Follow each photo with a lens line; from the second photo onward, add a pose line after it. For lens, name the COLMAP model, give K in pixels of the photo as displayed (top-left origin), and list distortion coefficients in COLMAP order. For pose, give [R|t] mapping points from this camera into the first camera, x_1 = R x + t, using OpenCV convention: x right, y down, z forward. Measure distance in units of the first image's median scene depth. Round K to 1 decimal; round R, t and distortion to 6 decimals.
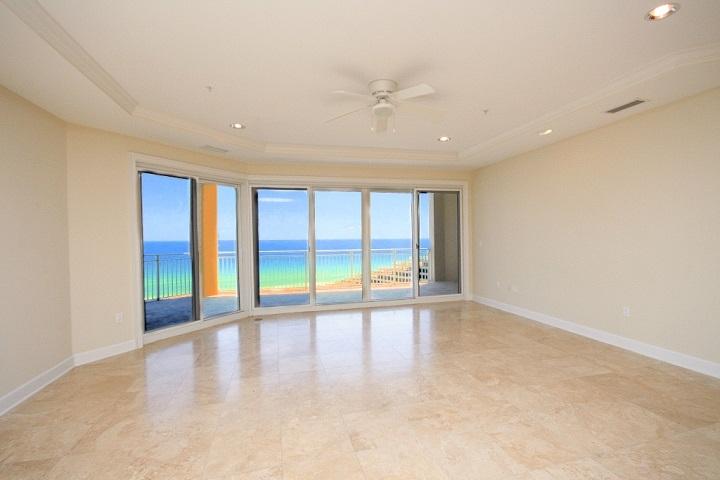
lens RADIAL K [[334.6, 0, 364.1], [0, 334.6, 241.0], [0, 0, 1]] dist [-0.001557, -0.002061]
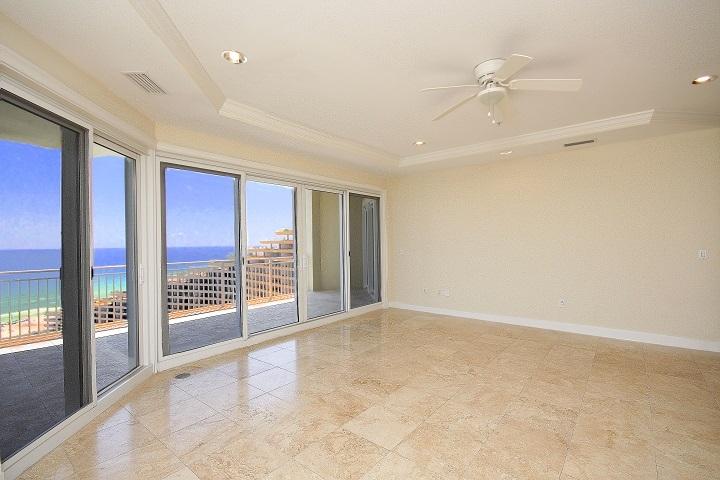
lens RADIAL K [[334.6, 0, 362.2], [0, 334.6, 239.2], [0, 0, 1]] dist [-0.001557, -0.002061]
pose [[0.800121, 0.013947, 0.599676, -0.391628], [0.003811, 0.999591, -0.028333, 0.001336], [-0.599826, 0.024955, 0.799741, 0.281347]]
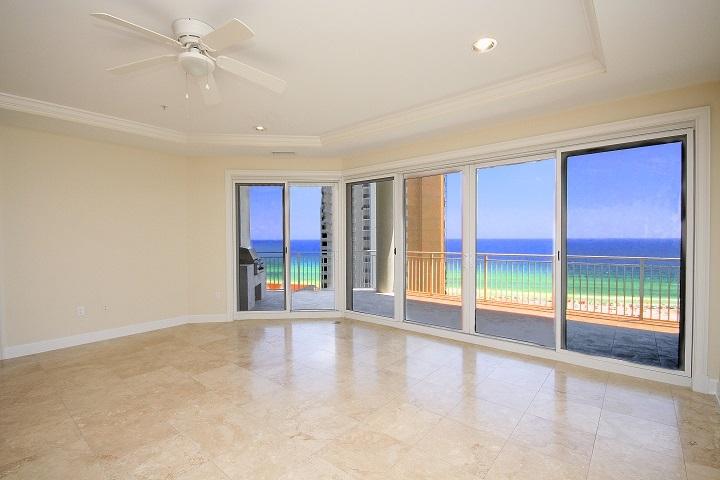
lens RADIAL K [[334.6, 0, 356.2], [0, 334.6, 240.3], [0, 0, 1]] dist [-0.001557, -0.002061]
pose [[0.568827, 0.020754, -0.822195, 0.462075], [-0.013703, 0.999782, 0.015757, -0.014051], [0.822343, 0.002303, 0.568987, 0.472841]]
